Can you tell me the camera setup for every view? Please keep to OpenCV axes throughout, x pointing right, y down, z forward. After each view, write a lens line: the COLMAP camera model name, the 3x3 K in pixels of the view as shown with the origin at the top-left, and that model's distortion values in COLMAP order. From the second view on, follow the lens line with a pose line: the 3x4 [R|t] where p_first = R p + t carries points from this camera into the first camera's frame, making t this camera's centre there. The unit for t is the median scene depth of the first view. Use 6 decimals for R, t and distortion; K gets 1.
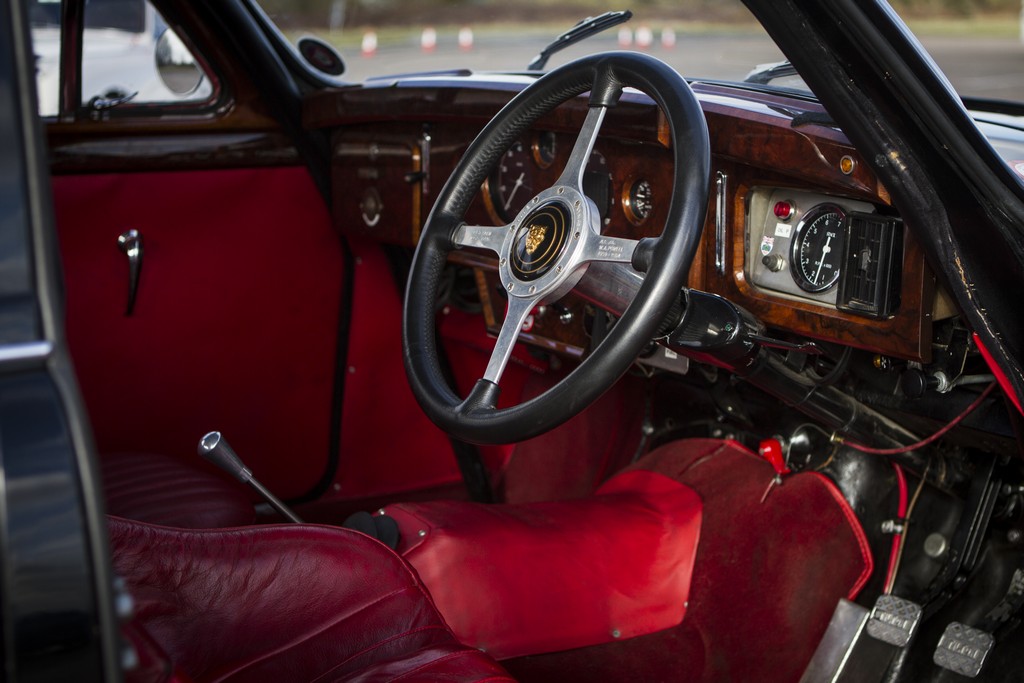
lens RADIAL K [[1799.6, 0, 512.2], [0, 1799.6, 341.6], [0, 0, 1]] dist [-0.046643, 0.000000]
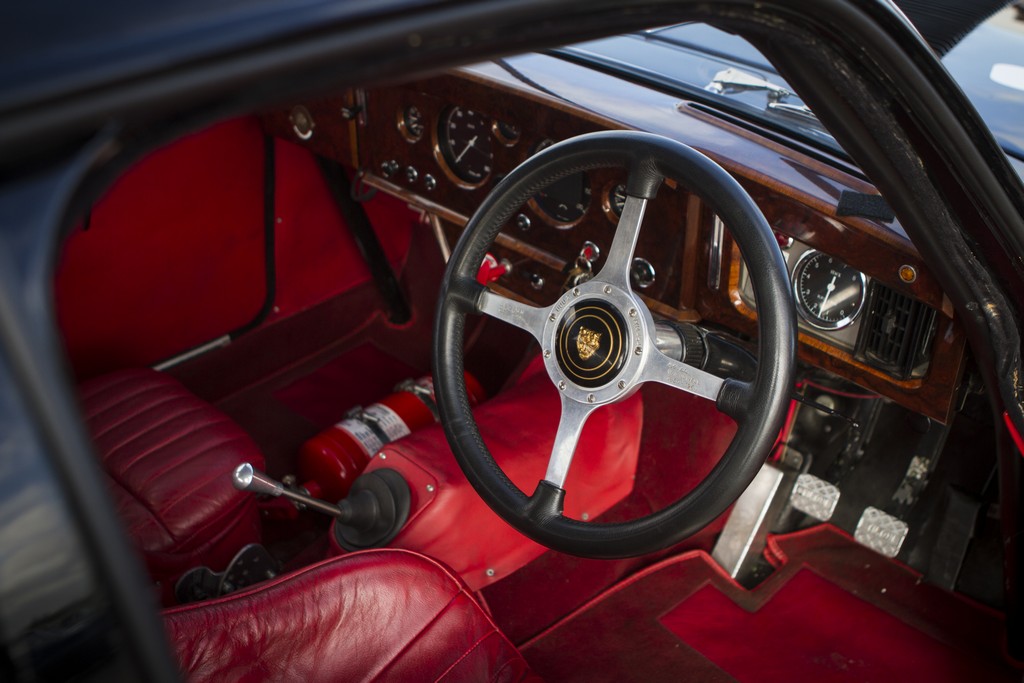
lens RADIAL K [[1144.7, 0, 511.4], [0, 1144.7, 341.7], [0, 0, 1]] dist [-0.101629, 0.000000]
pose [[0.973975, -0.133699, 0.183020, -0.125150], [0.055268, 0.923210, 0.380300, -0.262004], [-0.219812, -0.360288, 0.906574, 0.381142]]
